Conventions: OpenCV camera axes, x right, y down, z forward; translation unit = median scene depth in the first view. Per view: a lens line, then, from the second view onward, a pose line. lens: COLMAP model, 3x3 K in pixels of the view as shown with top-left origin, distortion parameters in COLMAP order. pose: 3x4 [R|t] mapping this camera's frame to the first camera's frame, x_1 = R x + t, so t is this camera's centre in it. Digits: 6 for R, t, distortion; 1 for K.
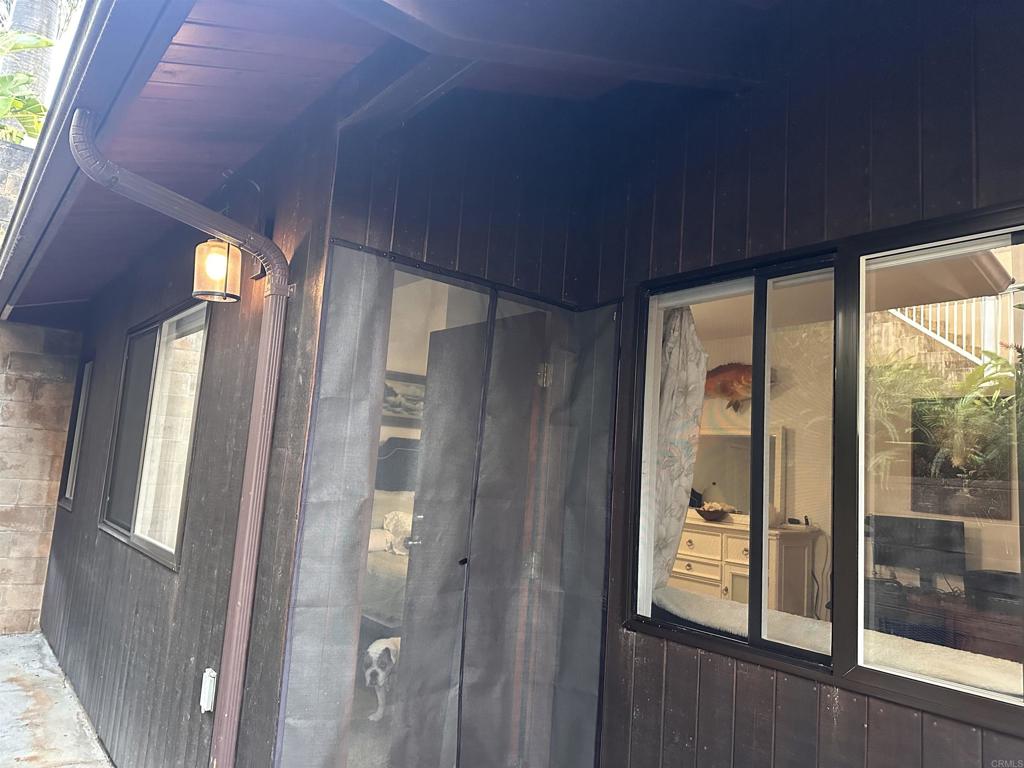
lens RADIAL K [[728.5, 0, 515.5], [0, 728.5, 376.3], [0, 0, 1]] dist [0.087684, -0.104727]
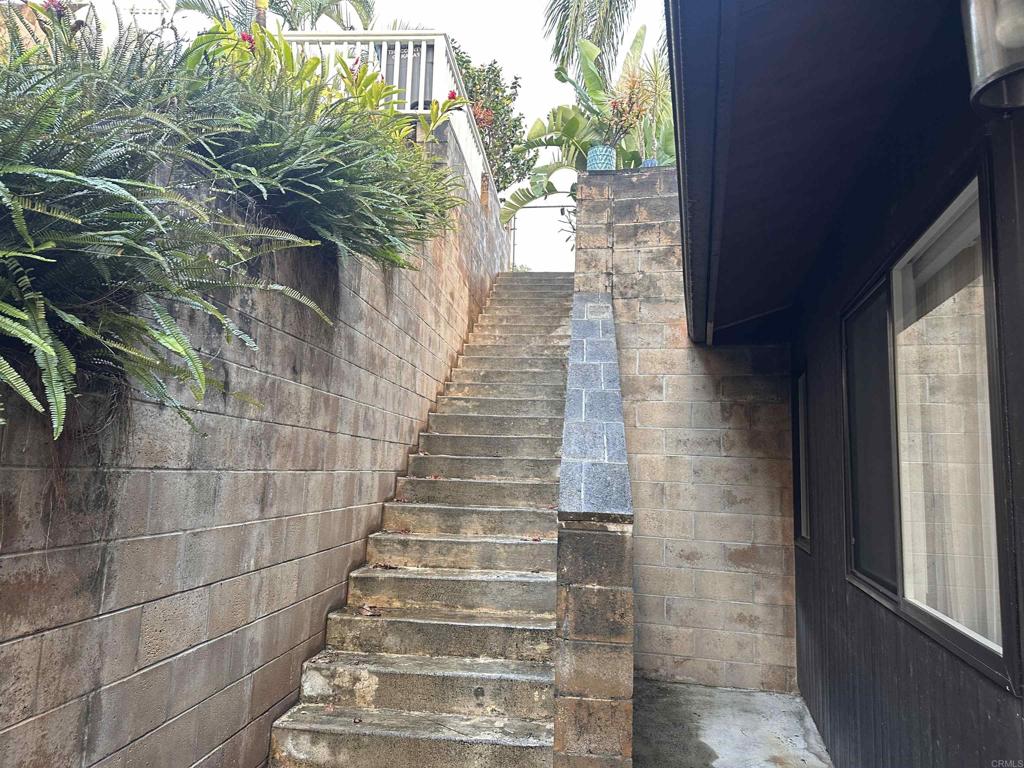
lens RADIAL K [[728.5, 0, 515.5], [0, 728.5, 376.3], [0, 0, 1]] dist [0.087684, -0.104727]
pose [[0.614802, -0.153896, -0.773521, -0.123920], [0.114613, 0.987800, -0.105432, 0.033373], [0.780309, -0.023835, 0.624940, 0.216962]]
